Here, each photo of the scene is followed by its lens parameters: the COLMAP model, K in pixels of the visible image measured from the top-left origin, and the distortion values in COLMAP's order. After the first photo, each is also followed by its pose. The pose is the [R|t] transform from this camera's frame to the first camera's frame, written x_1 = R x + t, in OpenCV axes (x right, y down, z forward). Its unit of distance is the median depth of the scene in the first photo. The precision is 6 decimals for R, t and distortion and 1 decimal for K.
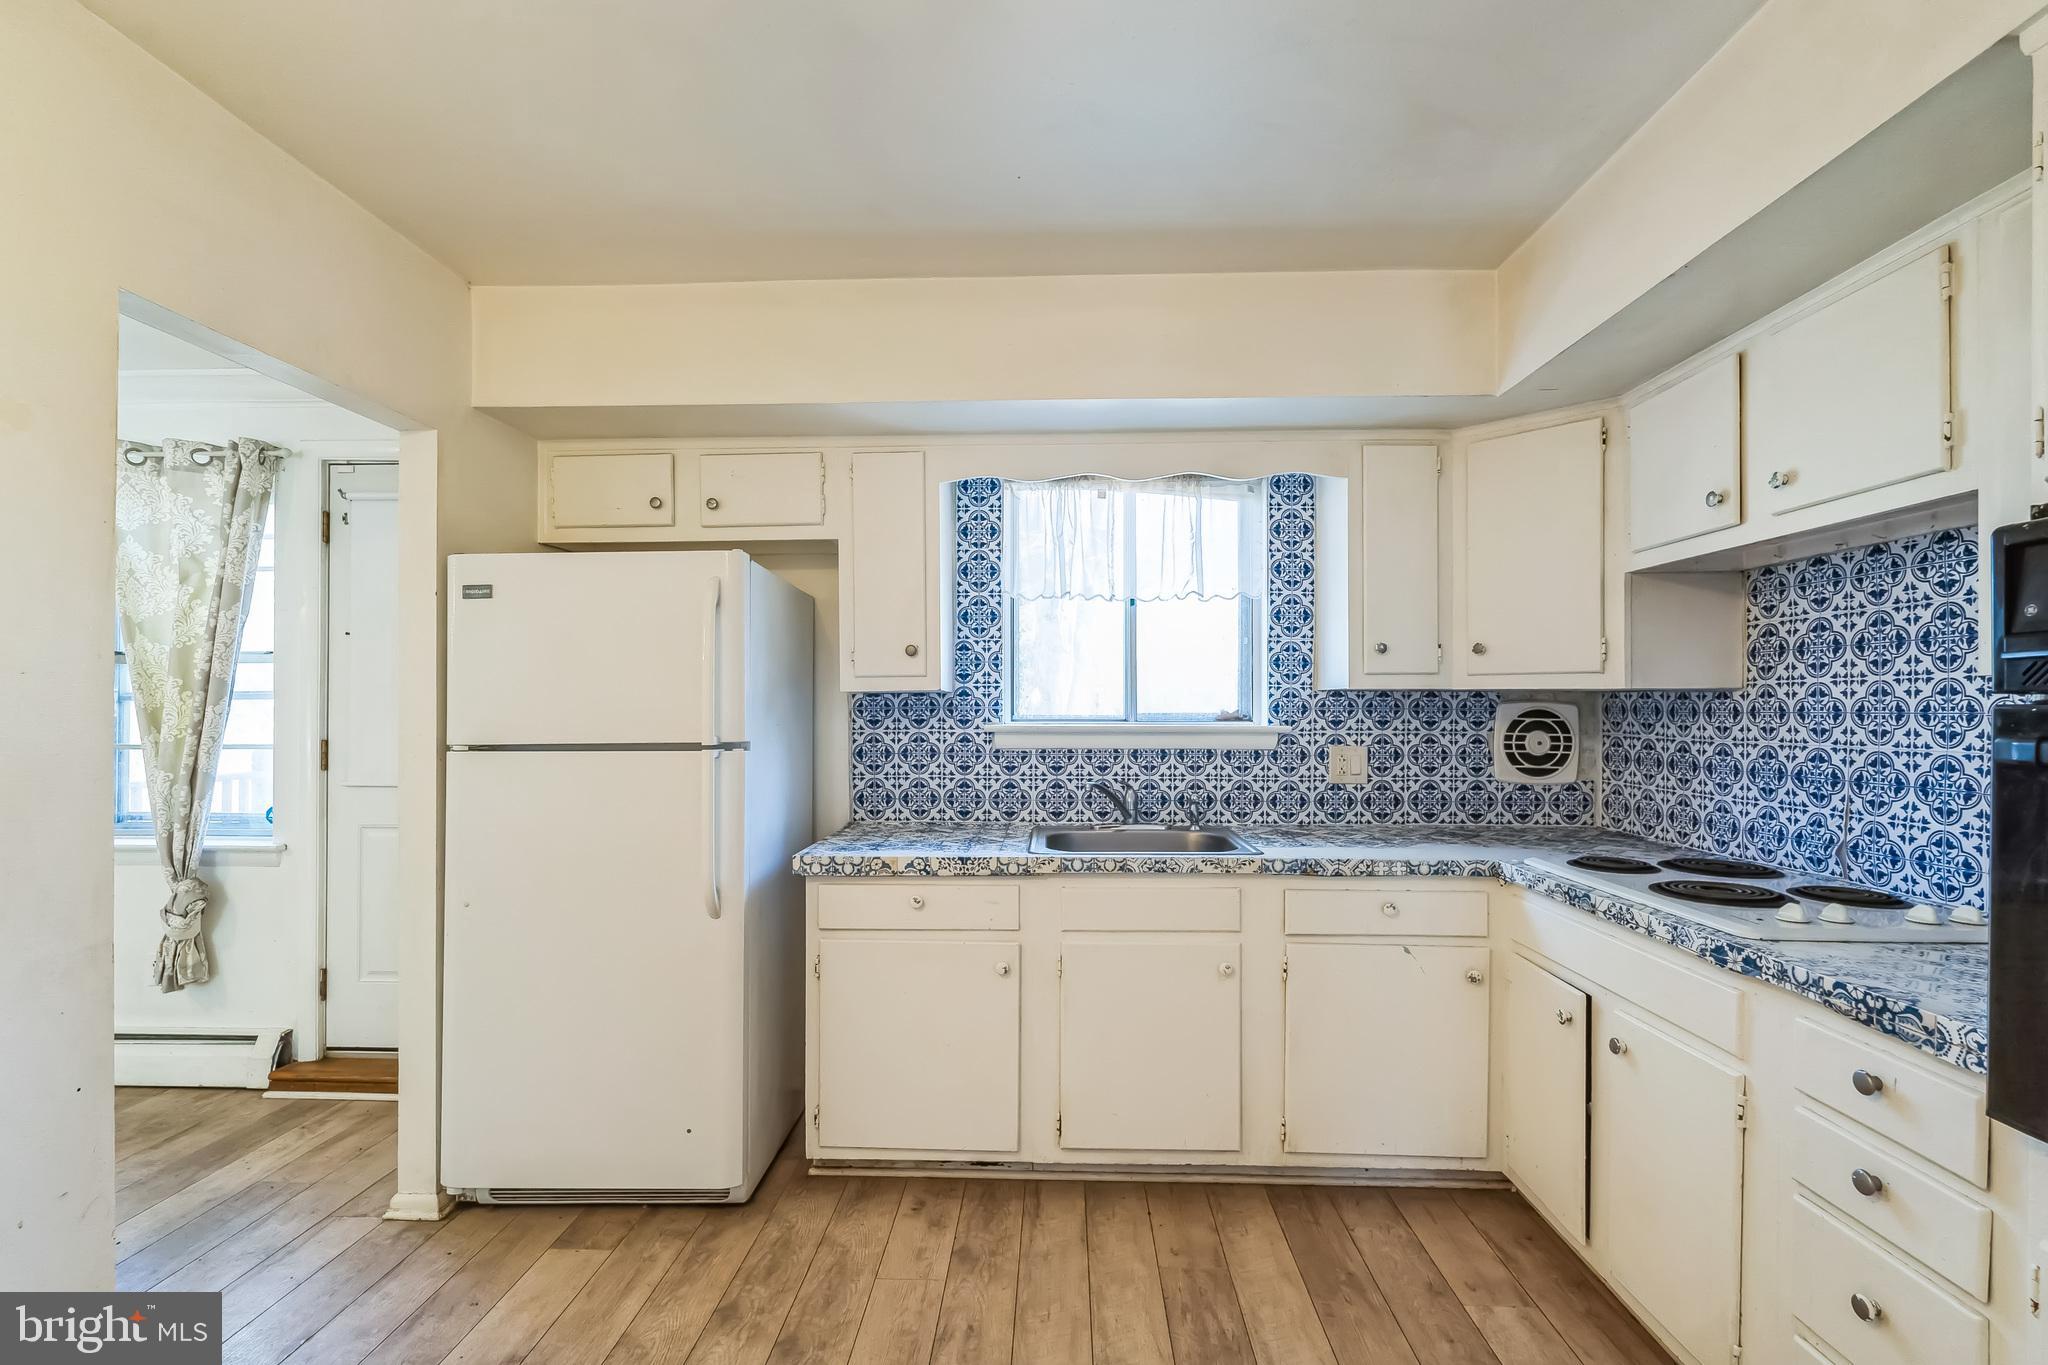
lens RADIAL K [[907.5, 0, 1012.3], [0, 907.5, 702.3], [0, 0, 1]] dist [-0.004034, 0.001619]
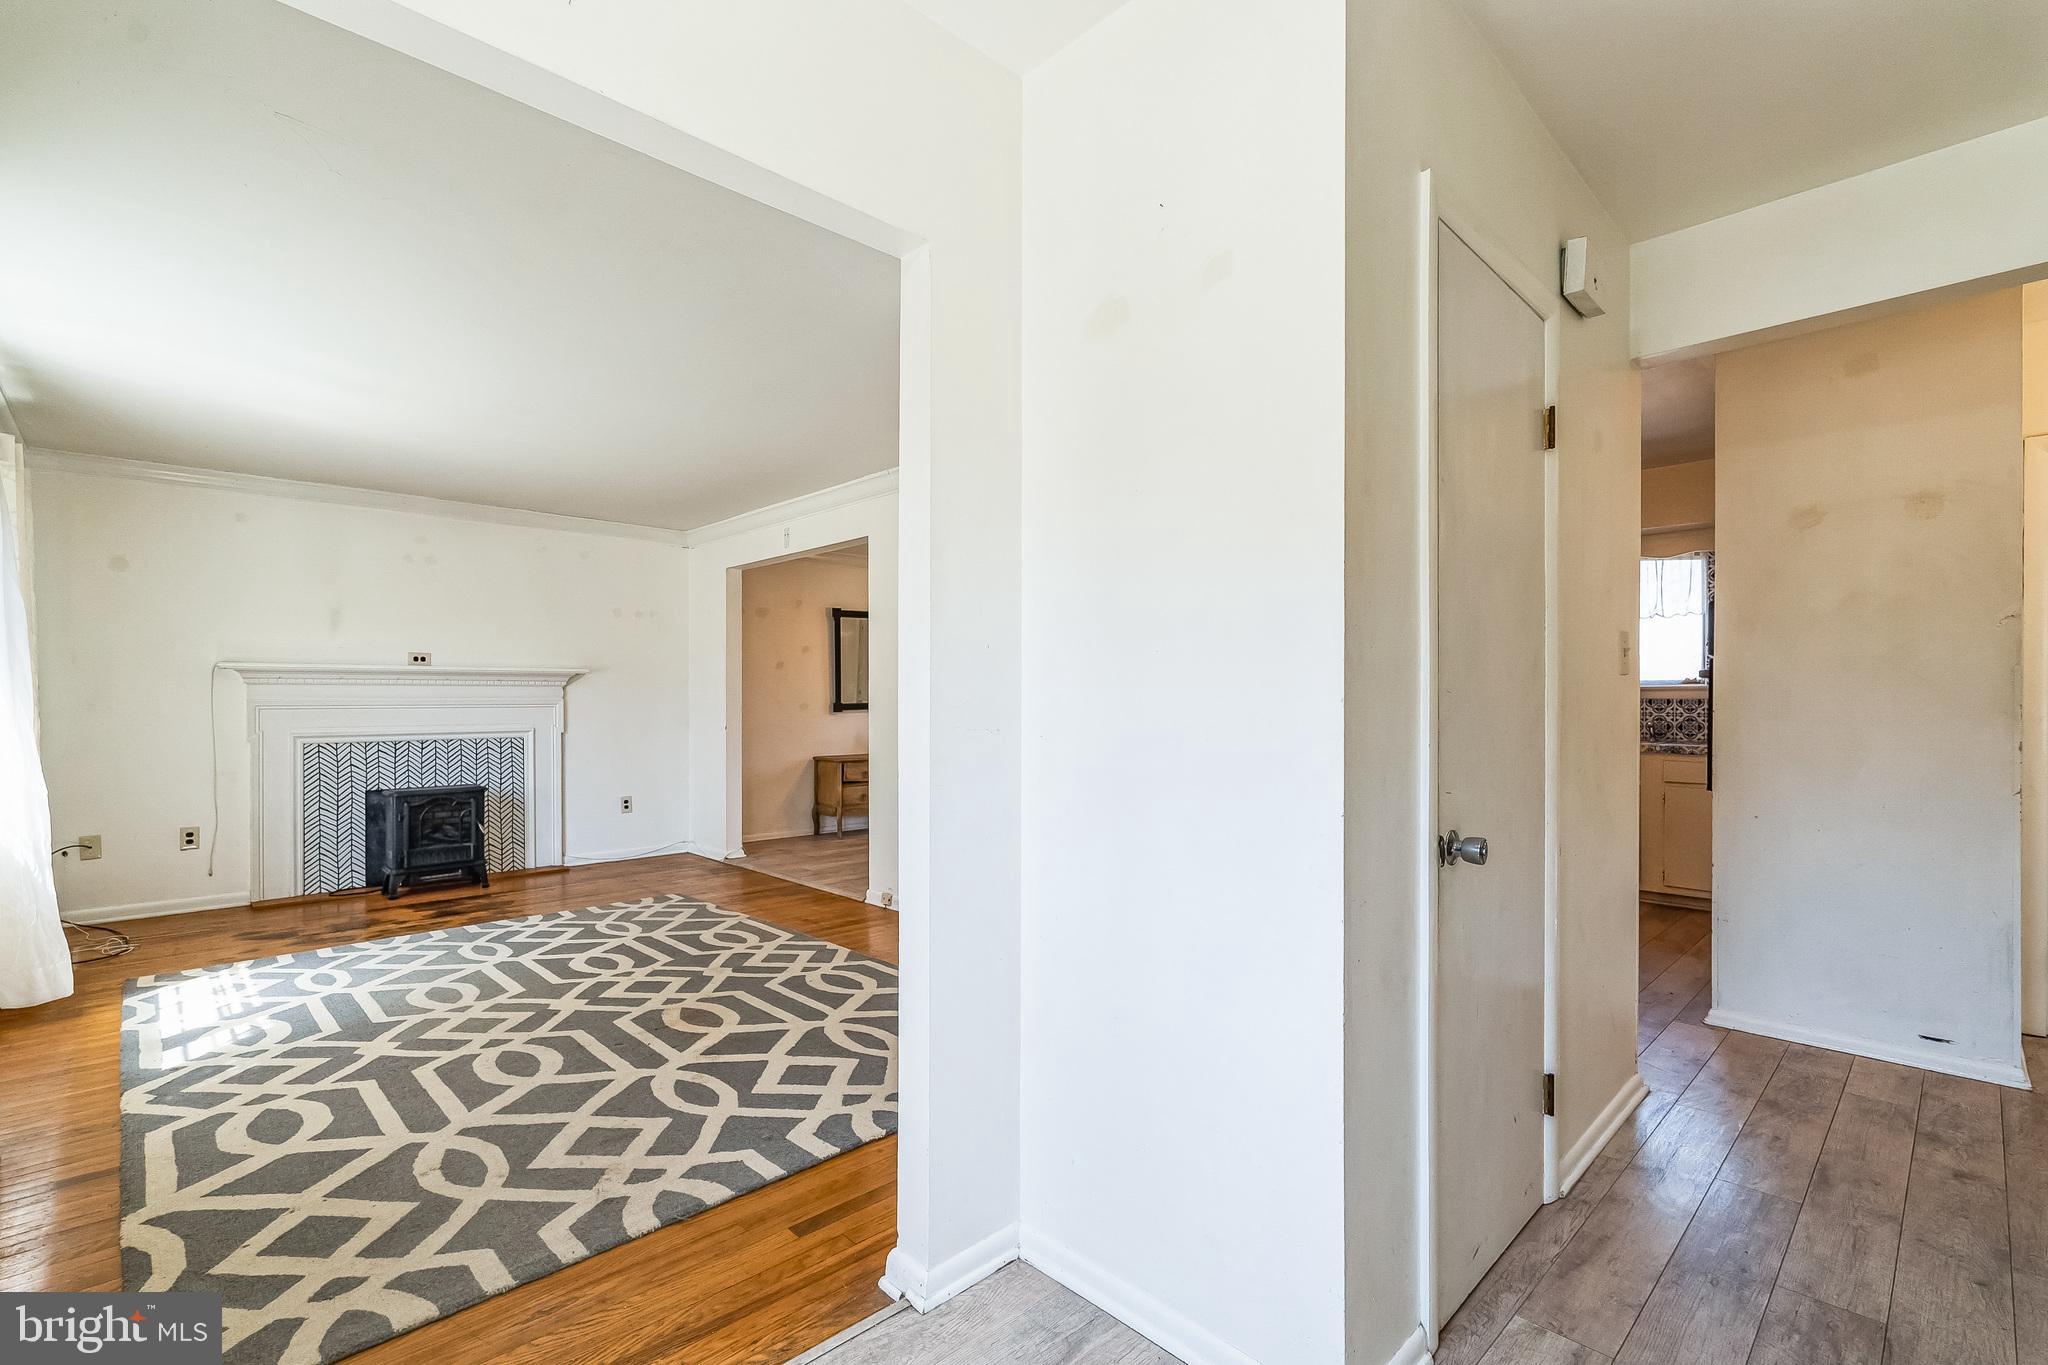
lens RADIAL K [[907.5, 0, 1041.0], [0, 907.5, 685.0], [0, 0, 1]] dist [-0.004034, 0.001619]
pose [[0.731609, -0.013317, -0.681595, 0.677760], [0.007394, 0.999905, -0.011600, 0.043661], [0.681685, 0.003447, 0.731638, -1.549818]]
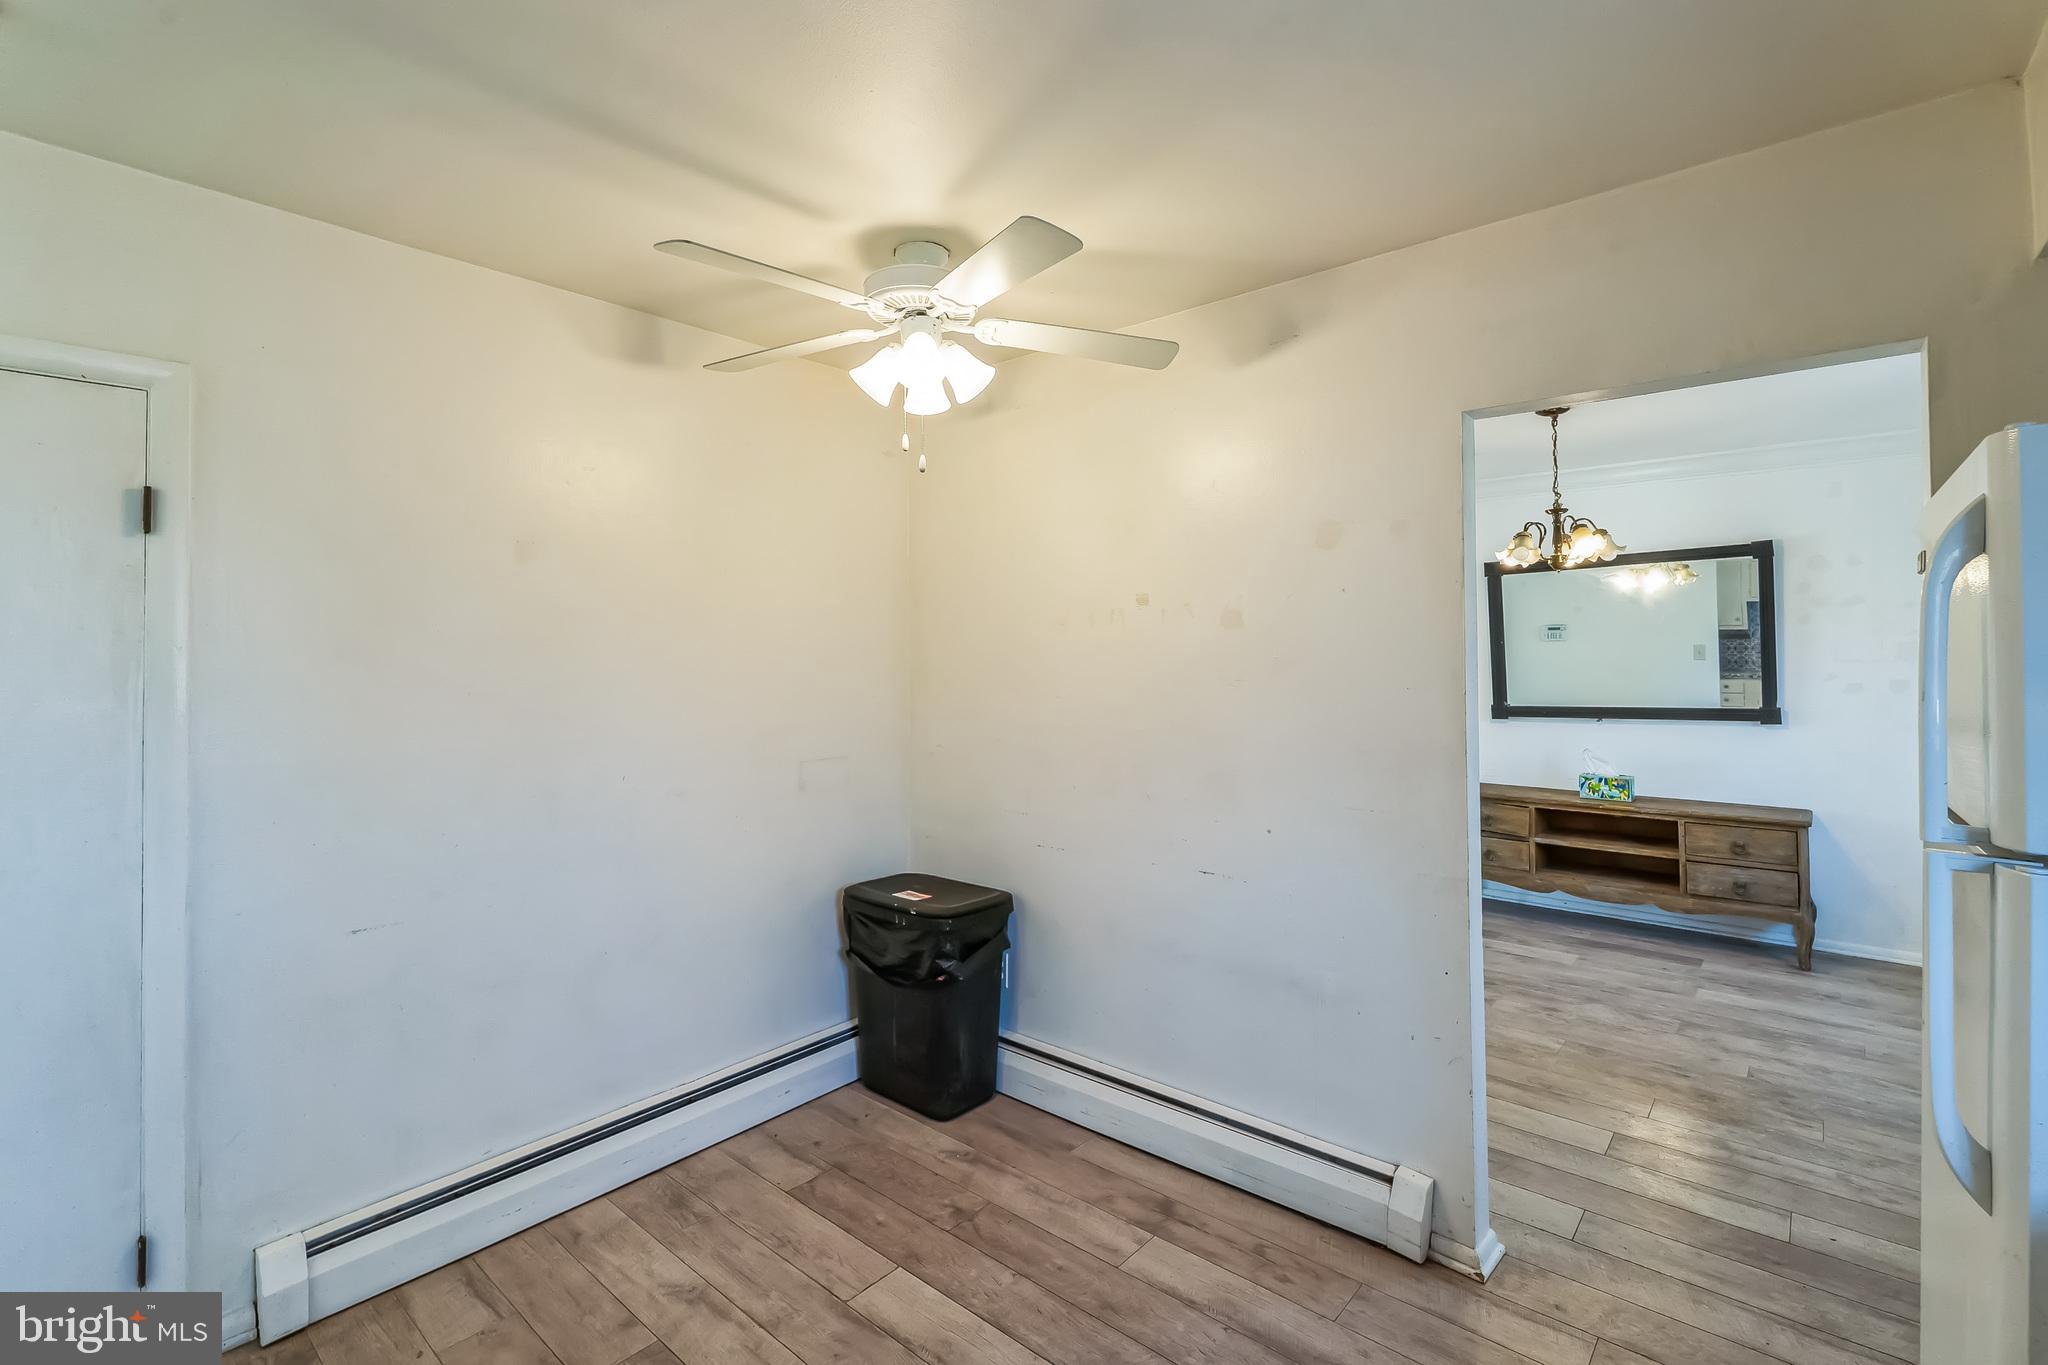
lens RADIAL K [[907.5, 0, 1032.7], [0, 907.5, 651.7], [0, 0, 1]] dist [-0.004034, 0.001619]
pose [[-0.612680, -0.002740, -0.790326, 0.319727], [0.011624, 0.999855, -0.012478, -0.047346], [0.790246, -0.016832, -0.612559, 0.843858]]
